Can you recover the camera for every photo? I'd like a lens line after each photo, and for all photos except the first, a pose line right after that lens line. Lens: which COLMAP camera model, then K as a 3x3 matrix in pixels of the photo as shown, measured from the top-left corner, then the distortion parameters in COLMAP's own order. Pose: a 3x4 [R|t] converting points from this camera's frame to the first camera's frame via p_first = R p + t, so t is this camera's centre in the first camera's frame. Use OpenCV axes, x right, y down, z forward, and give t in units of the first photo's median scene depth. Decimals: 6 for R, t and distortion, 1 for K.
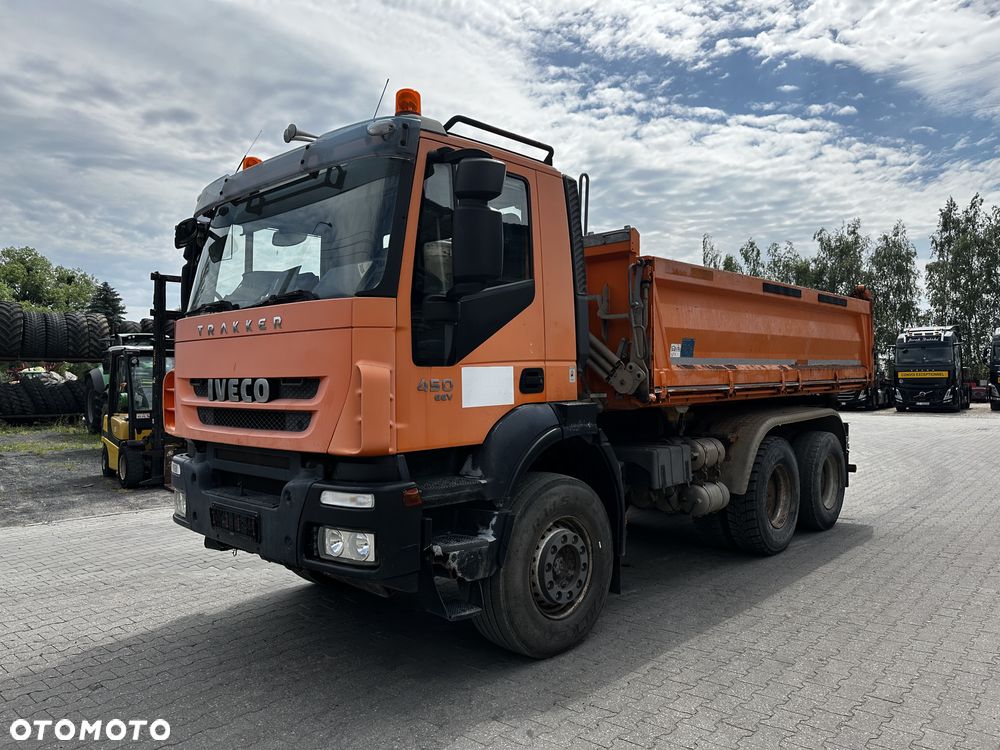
lens RADIAL K [[704.2, 0, 500.0], [0, 704.2, 371.5], [0, 0, 1]] dist [0.044285, -0.050463]
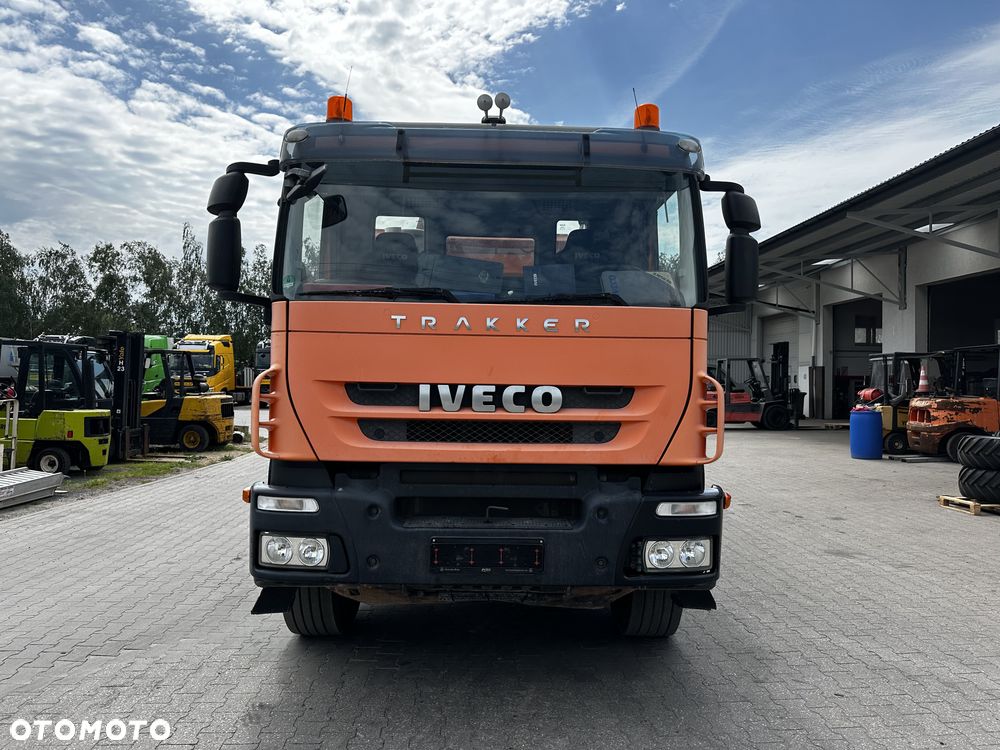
lens RADIAL K [[704.2, 0, 515.4], [0, 704.2, 373.0], [0, 0, 1]] dist [0.044285, -0.050463]
pose [[0.715833, 0.022655, 0.697904, -0.983893], [-0.028860, 0.999579, -0.002847, -0.002081], [-0.697675, -0.018103, 0.716186, 0.404577]]
